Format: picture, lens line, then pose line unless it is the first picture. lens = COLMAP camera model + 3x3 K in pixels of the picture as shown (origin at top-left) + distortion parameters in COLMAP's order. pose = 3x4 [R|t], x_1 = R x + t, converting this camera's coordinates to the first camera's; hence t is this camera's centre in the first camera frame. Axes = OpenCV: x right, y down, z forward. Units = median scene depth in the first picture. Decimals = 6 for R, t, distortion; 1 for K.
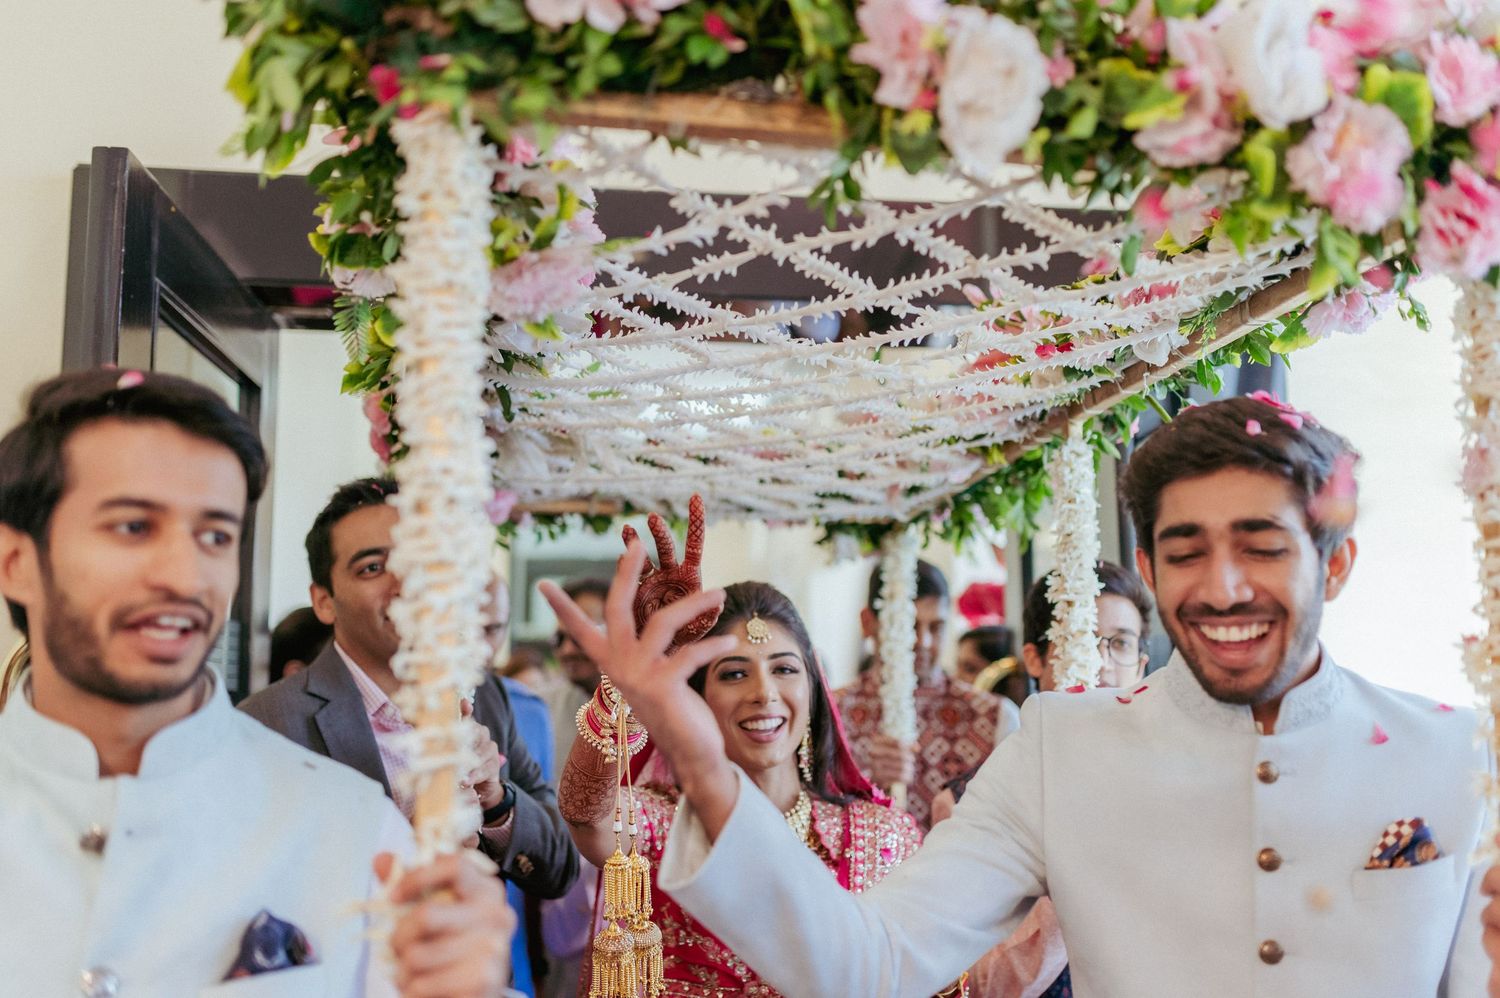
lens RADIAL K [[1501.5, 0, 769.5], [0, 1501.5, 499.8], [0, 0, 1]] dist [0.005409, 0.000000]
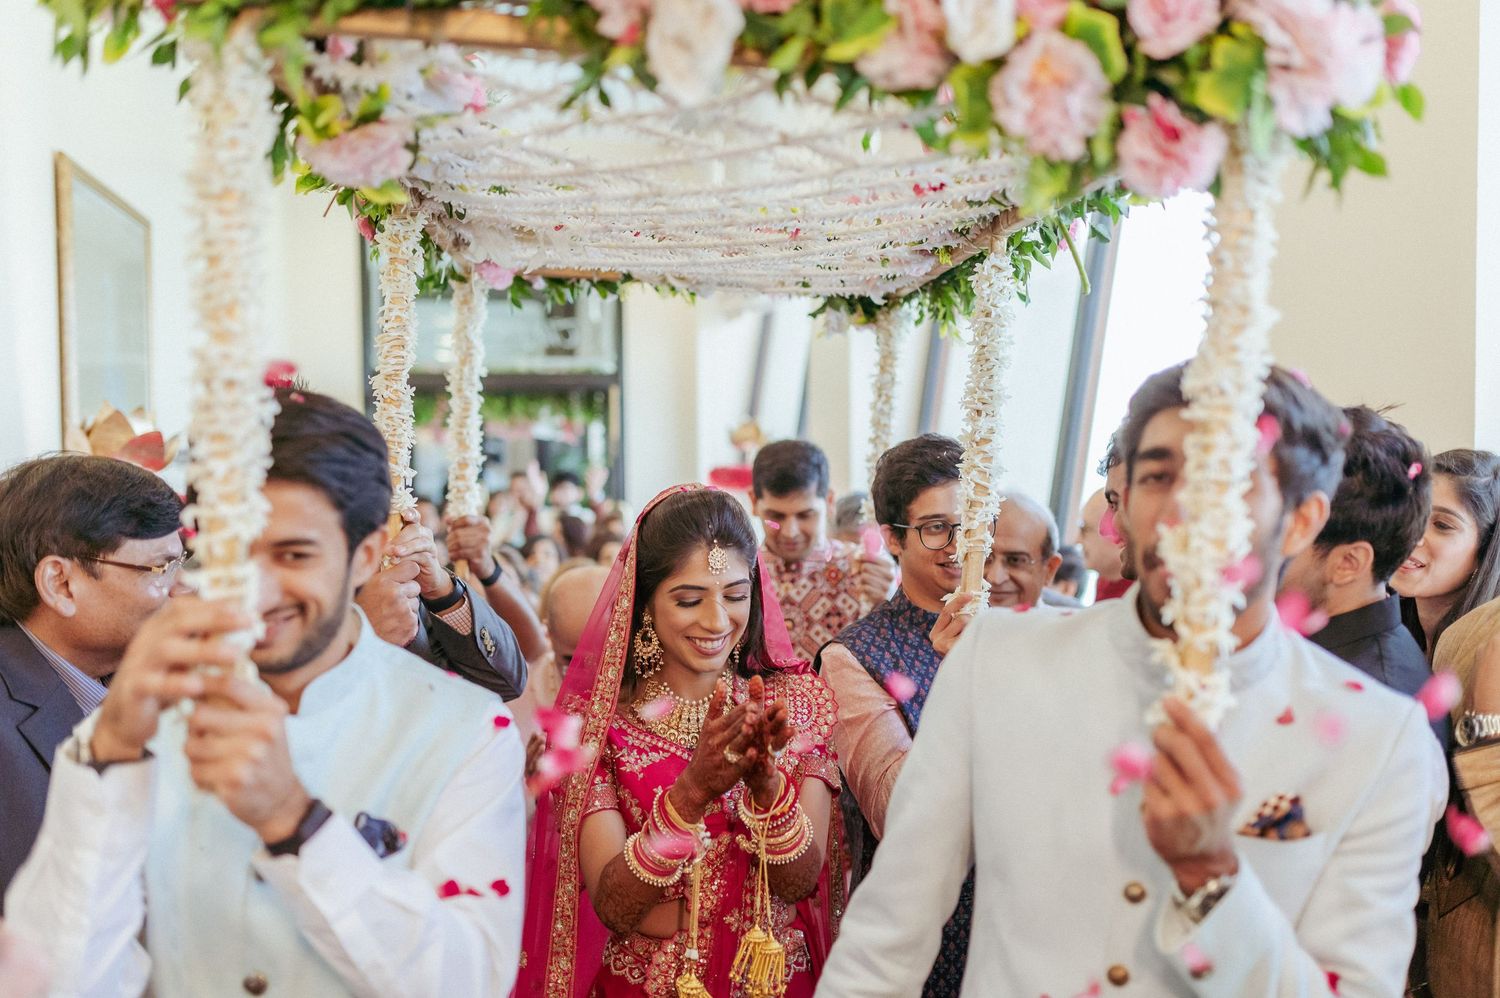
lens RADIAL K [[1501.5, 0, 761.1], [0, 1501.5, 505.2], [0, 0, 1]] dist [0.005409, 0.000000]
pose [[0.992191, 0.058712, -0.110043, 0.174129], [-0.034654, 0.977306, 0.208978, -0.085587], [0.119816, -0.203533, 0.971709, -0.060639]]
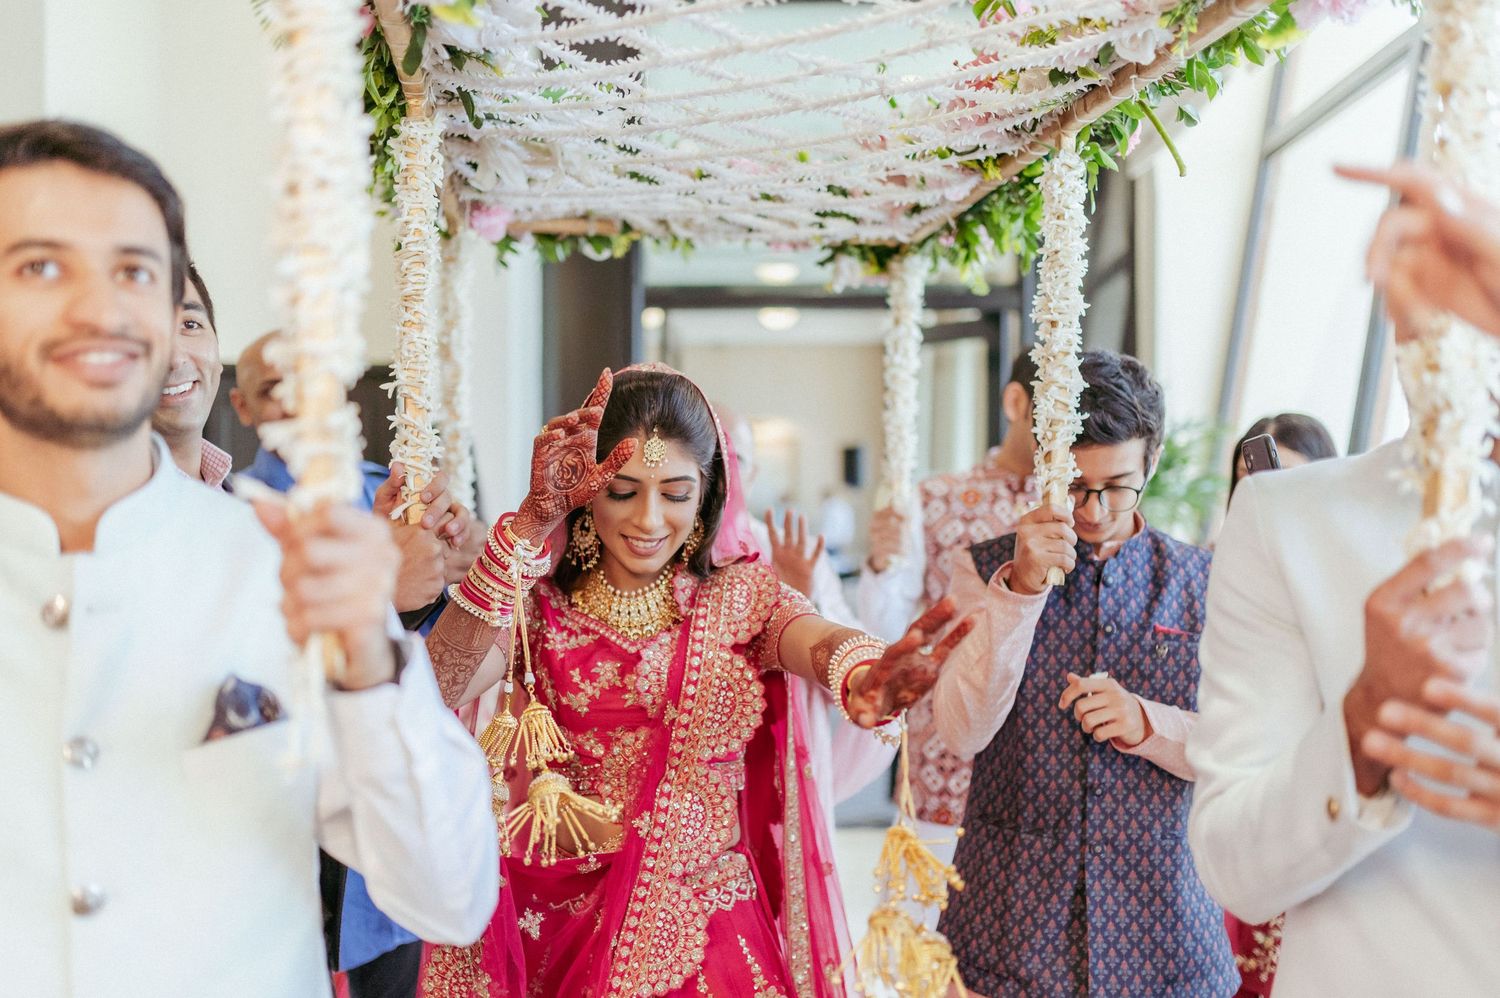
lens RADIAL K [[1501.5, 0, 766.7], [0, 1501.5, 500.9], [0, 0, 1]] dist [0.005409, 0.000000]
pose [[0.998892, 0.016352, -0.044131, 0.061297], [-0.008554, 0.985159, 0.171428, 0.017554], [0.046279, -0.170861, 0.984208, 0.014677]]
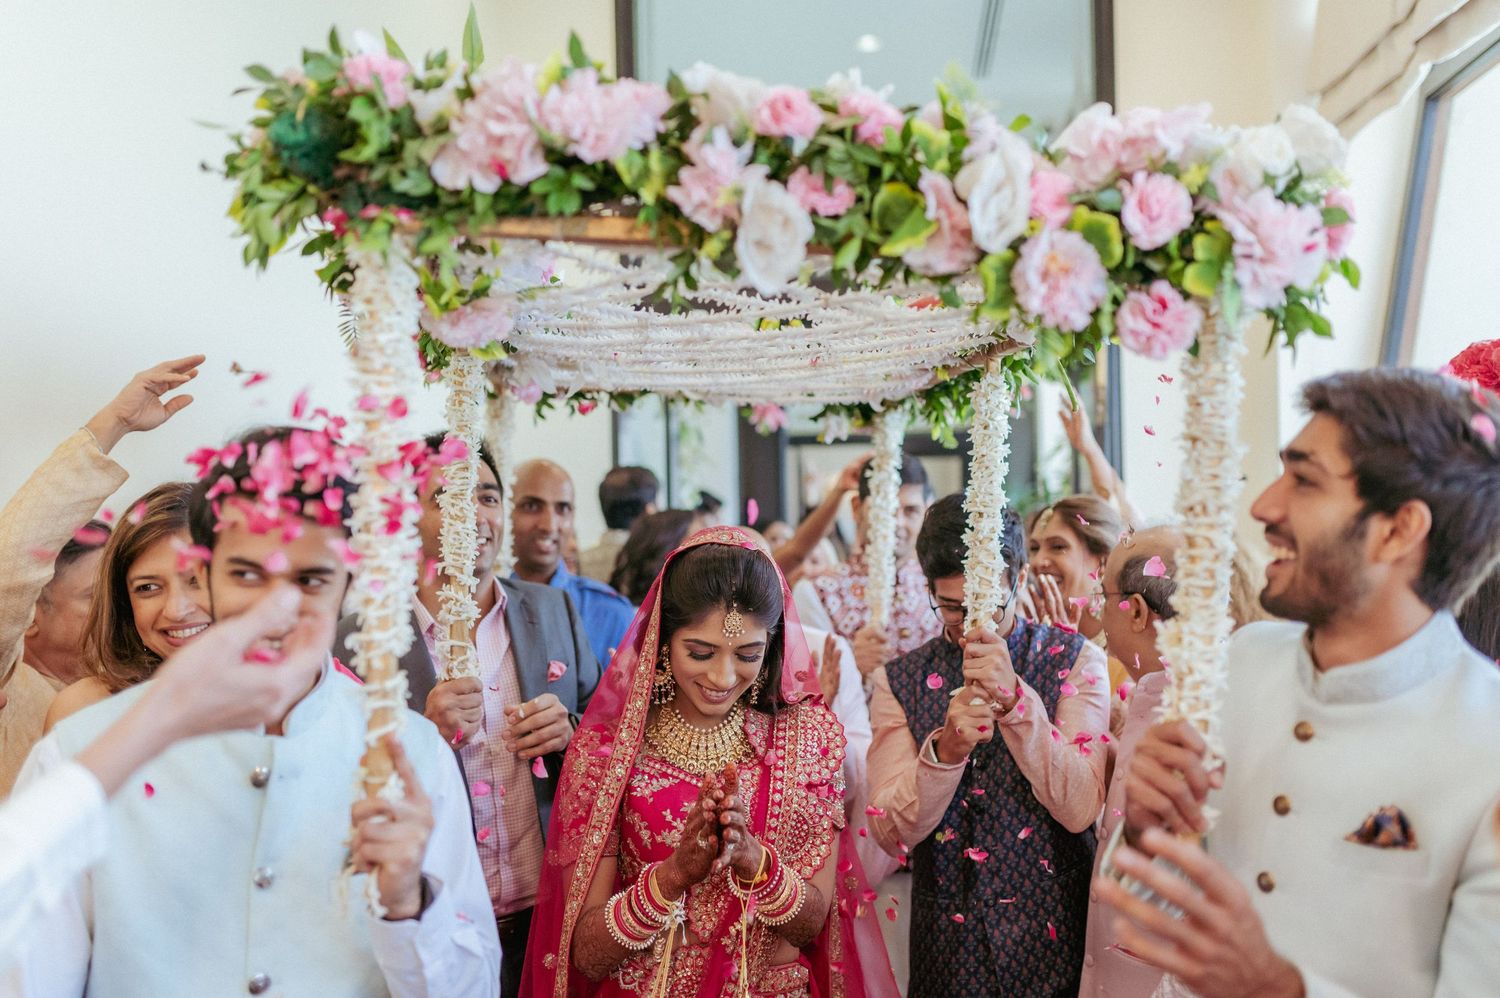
lens RADIAL K [[1501.5, 0, 757.2], [0, 1501.5, 500.4], [0, 0, 1]] dist [0.005409, 0.000000]
pose [[0.995491, 0.031644, -0.089423, 0.135156], [-0.017223, 0.987344, 0.157654, -0.129971], [0.093280, -0.155403, 0.983437, -0.185850]]
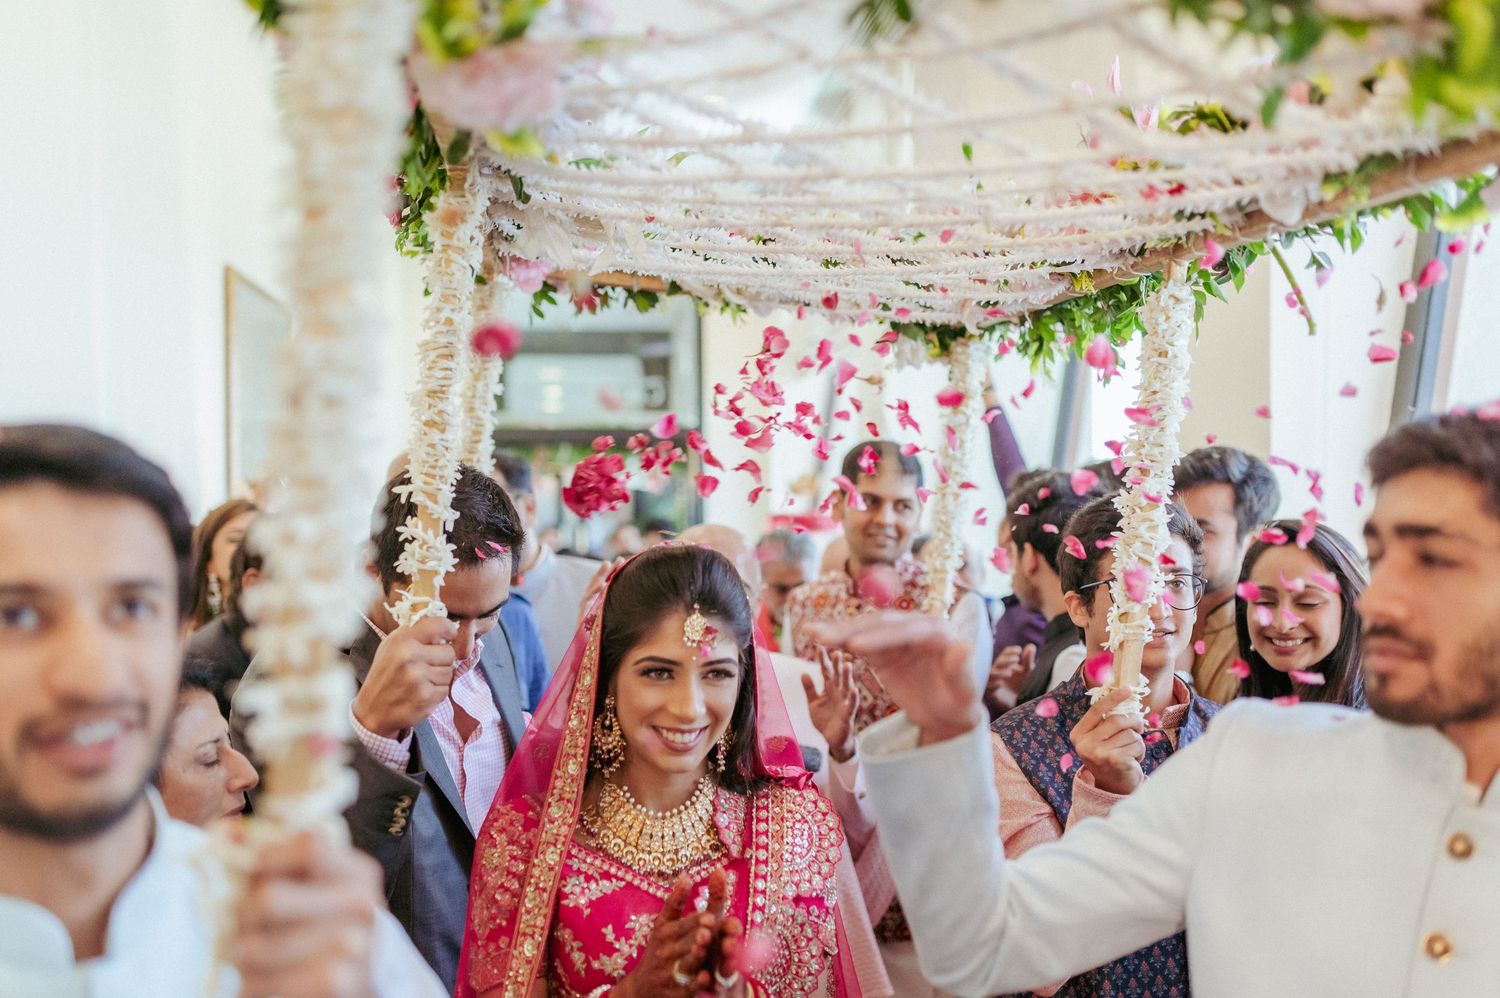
lens RADIAL K [[1501.5, 0, 759.8], [0, 1501.5, 509.2], [0, 0, 1]] dist [0.005409, 0.000000]
pose [[0.993239, 0.102557, -0.054390, 0.028755], [-0.090493, 0.977487, 0.190606, -0.057787], [0.072714, -0.184395, 0.980159, 0.126823]]
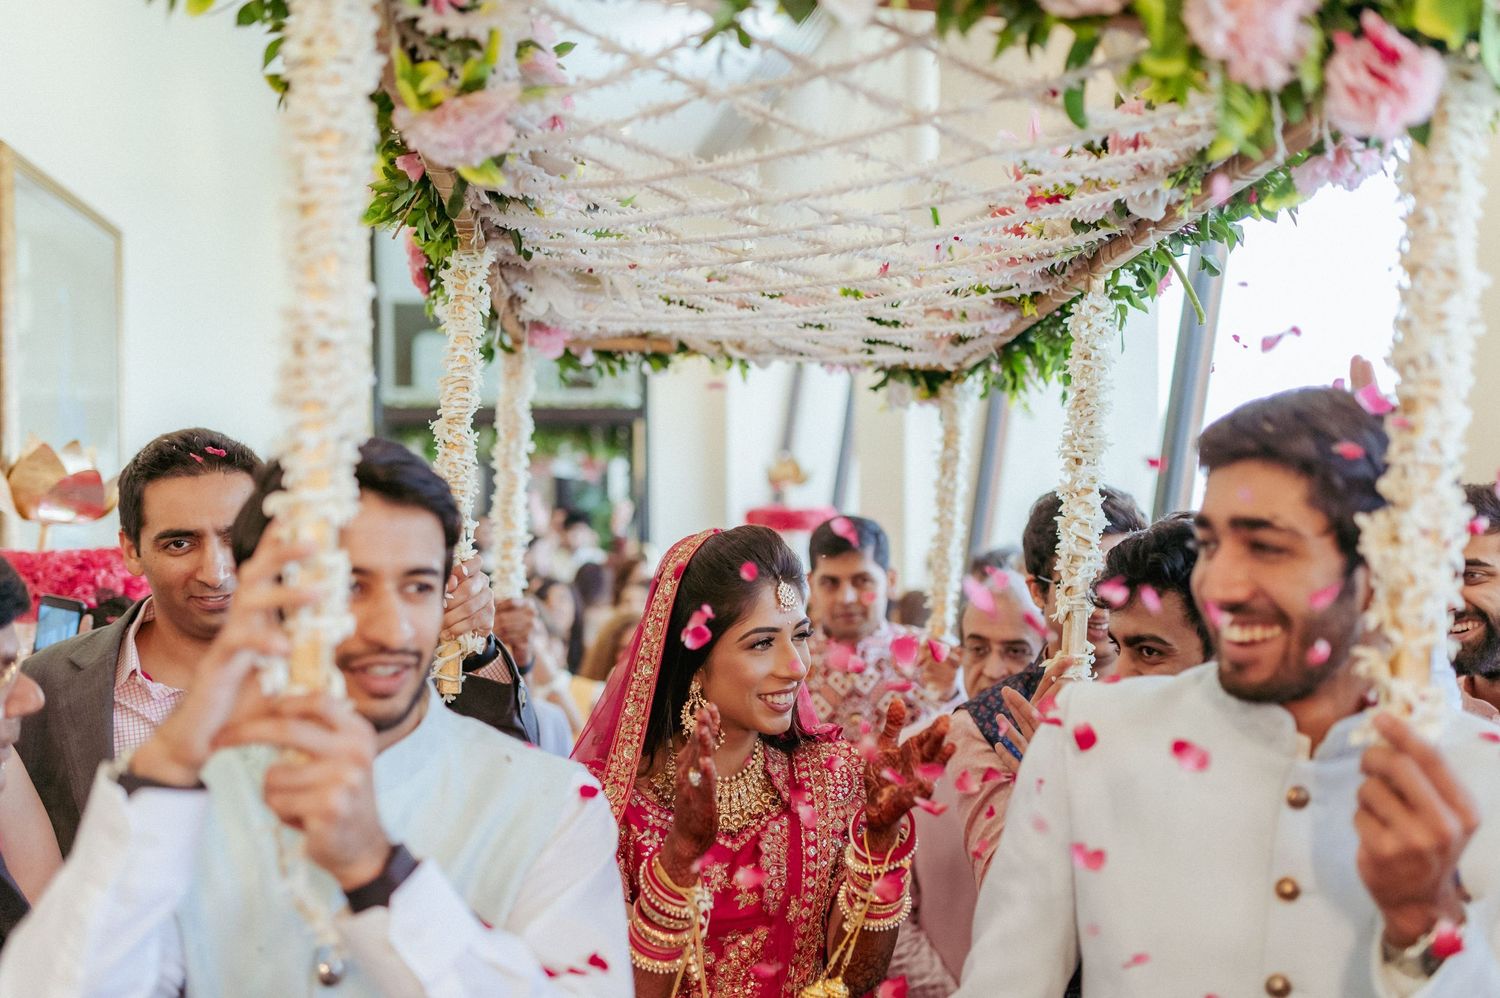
lens RADIAL K [[1501.5, 0, 758.4], [0, 1501.5, 509.4], [0, 0, 1]] dist [0.005409, 0.000000]
pose [[0.992318, 0.045546, -0.115029, 0.109711], [-0.032017, 0.992636, 0.116831, -0.008370], [0.119503, -0.112251, 0.986468, -0.004356]]
